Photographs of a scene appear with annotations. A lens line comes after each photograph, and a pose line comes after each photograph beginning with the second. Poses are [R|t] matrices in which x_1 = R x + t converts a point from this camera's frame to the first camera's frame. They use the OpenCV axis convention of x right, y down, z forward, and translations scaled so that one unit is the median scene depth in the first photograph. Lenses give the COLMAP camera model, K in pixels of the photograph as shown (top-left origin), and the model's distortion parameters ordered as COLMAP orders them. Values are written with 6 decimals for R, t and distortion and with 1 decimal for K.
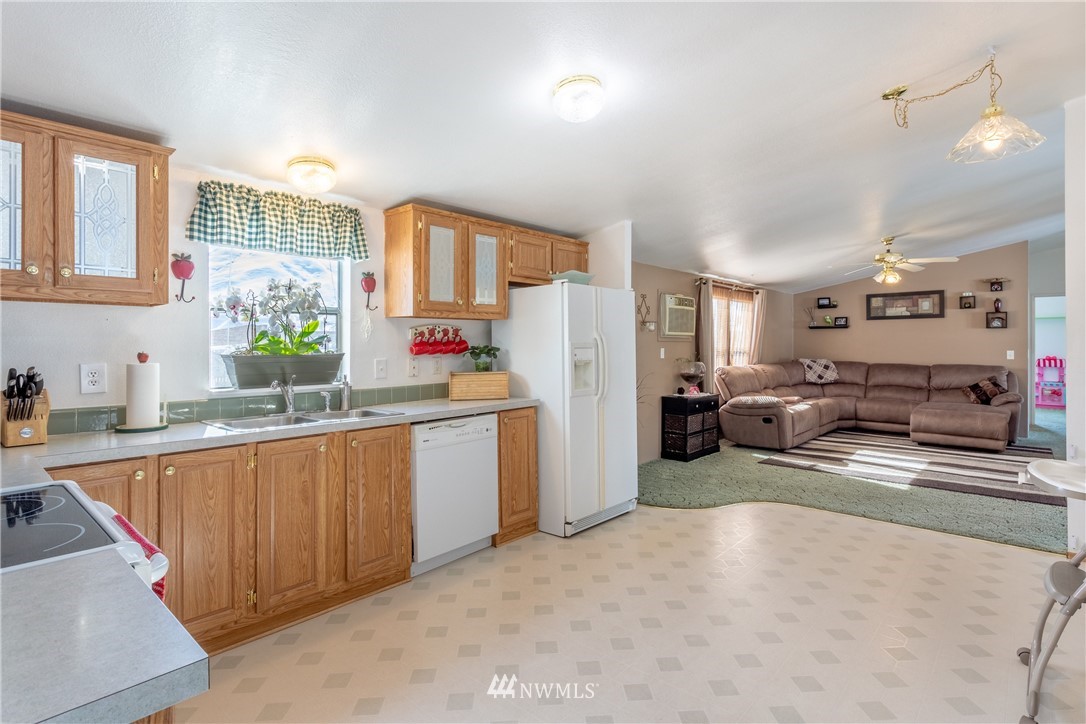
lens RADIAL K [[540.3, 0, 564.6], [0, 540.3, 343.0], [0, 0, 1]] dist [-0.002374, -0.000045]
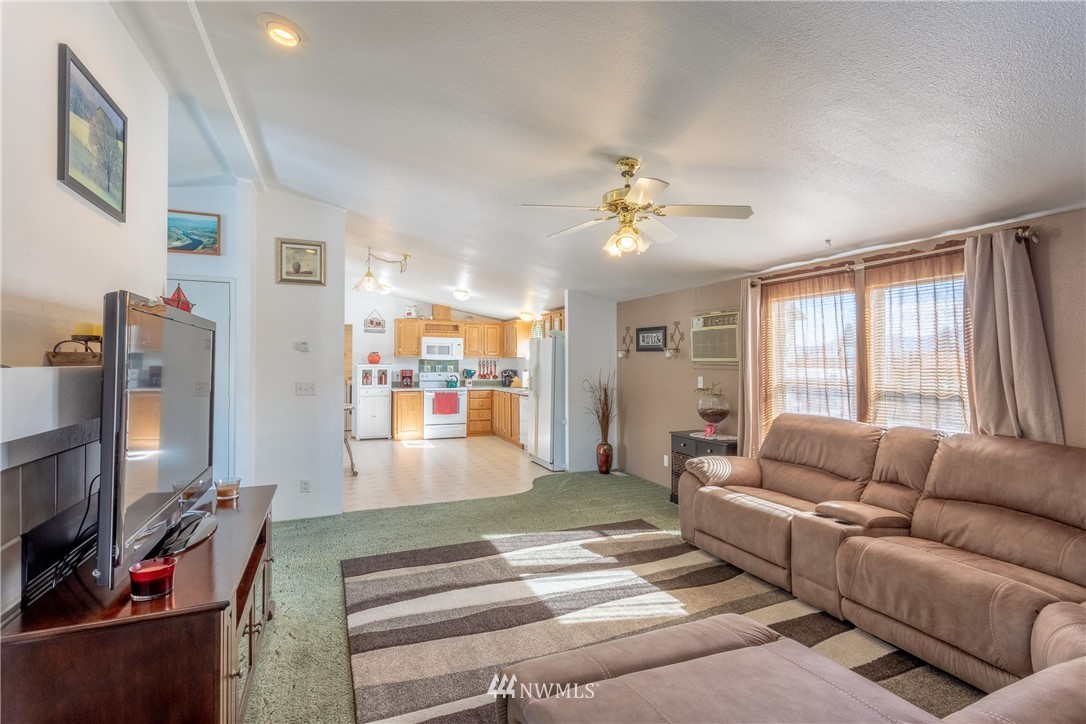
lens RADIAL K [[517.4, 0, 542.6], [0, 517.4, 355.6], [0, 0, 1]] dist [-0.002271, 0.000055]
pose [[-0.450409, -0.012137, -0.892740, 0.836619], [-0.000386, 0.999910, -0.013399, -0.010450], [0.892822, -0.005690, -0.450373, 0.909592]]
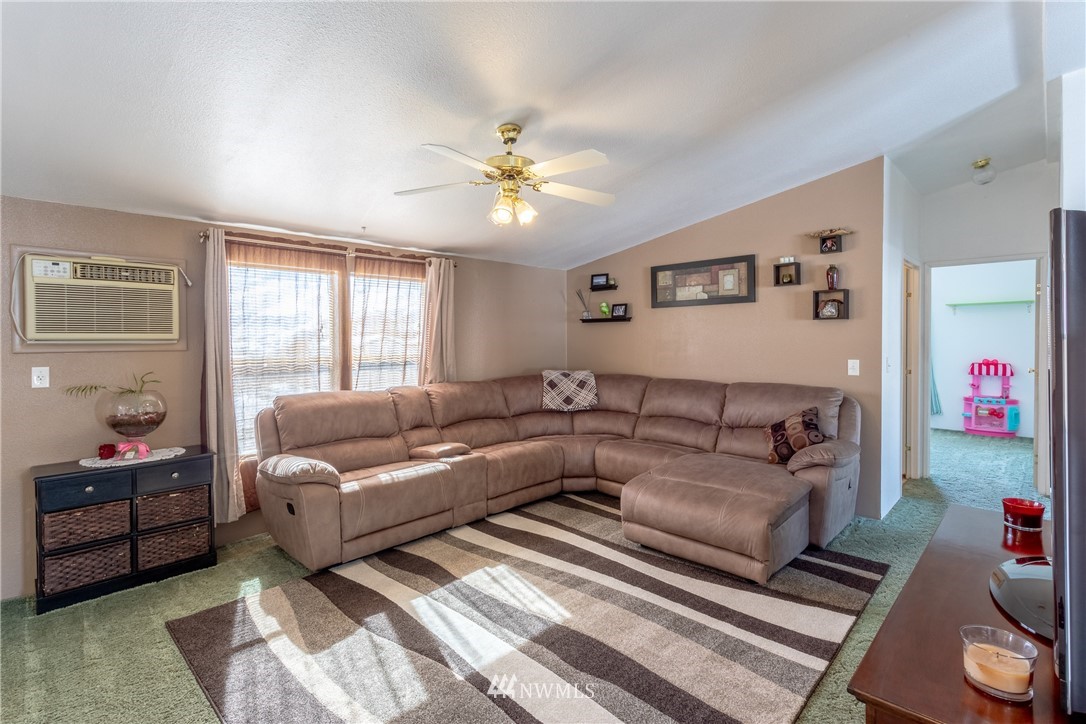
lens RADIAL K [[523.1, 0, 546.0], [0, 523.1, 345.8], [0, 0, 1]] dist [0.000130, 0.000575]
pose [[0.998840, -0.006681, -0.047682, 0.519883], [0.007468, 0.999838, 0.016358, -0.010750], [0.047565, -0.016695, 0.998729, 0.435642]]
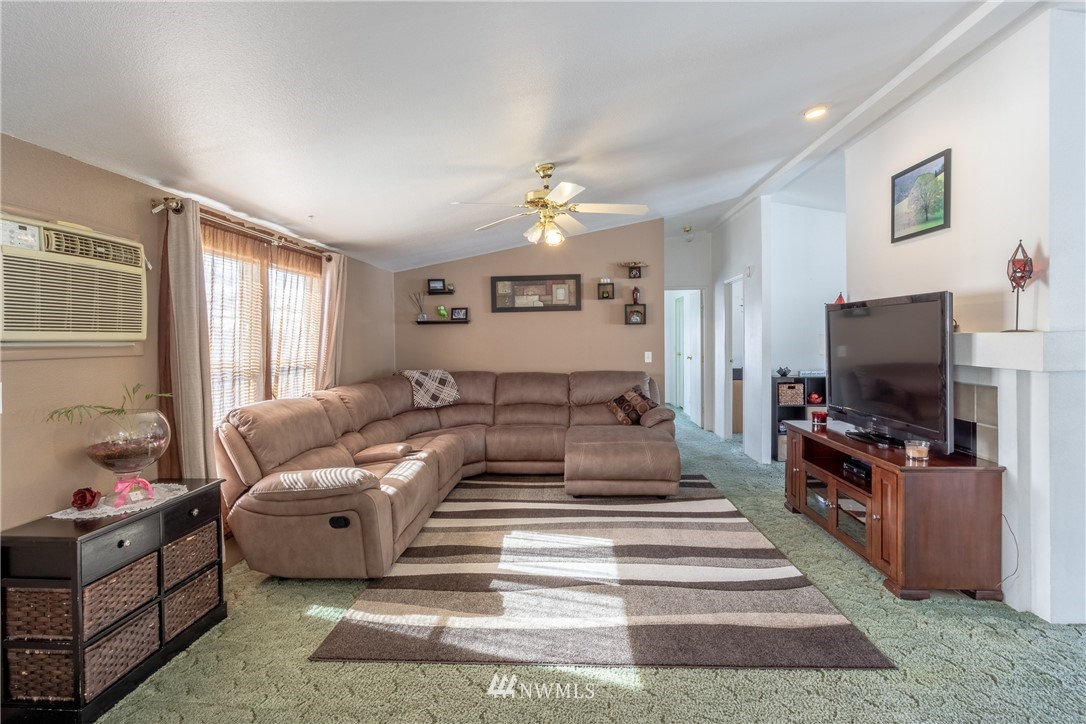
lens RADIAL K [[540.4, 0, 543.2], [0, 540.4, 352.7], [0, 0, 1]] dist [0.001423, 0.000539]
pose [[0.789856, -0.028330, 0.612637, 0.191724], [0.012823, 0.999477, 0.029687, -0.010523], [-0.613158, -0.015593, 0.789806, 0.435208]]
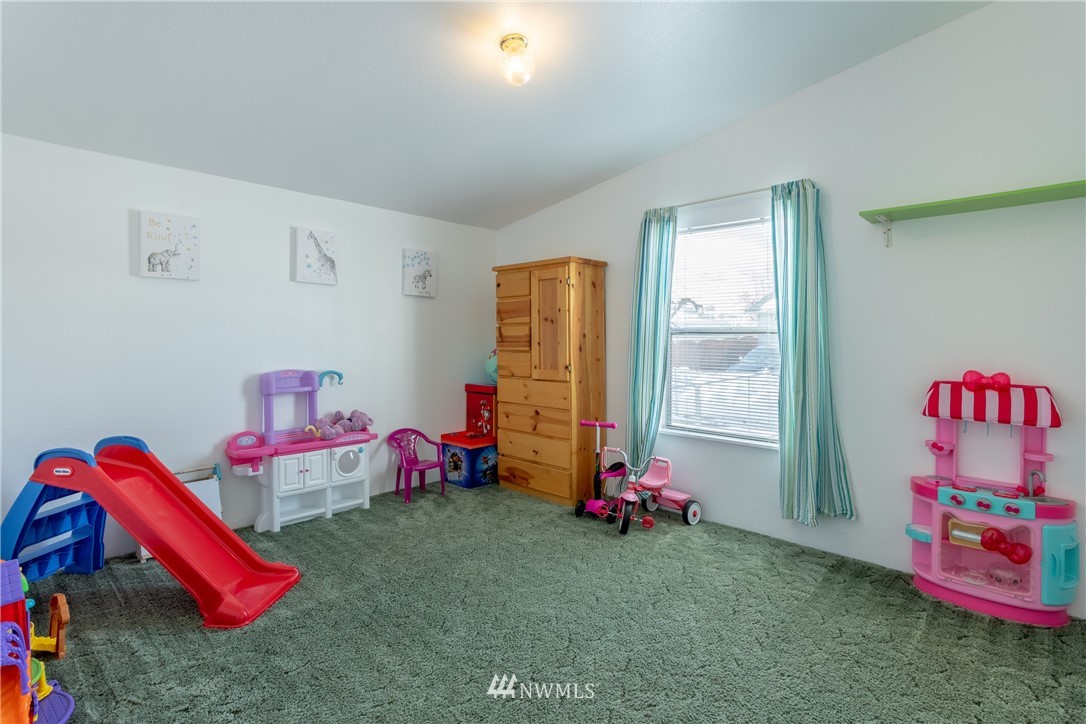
lens RADIAL K [[523.1, 0, 546.0], [0, 523.1, 345.8], [0, 0, 1]] dist [0.000130, 0.000575]
pose [[0.998615, -0.003517, -0.052501, 1.020277], [0.004115, 0.999928, 0.011278, 0.014470], [0.052457, -0.011478, 0.998557, 1.079480]]
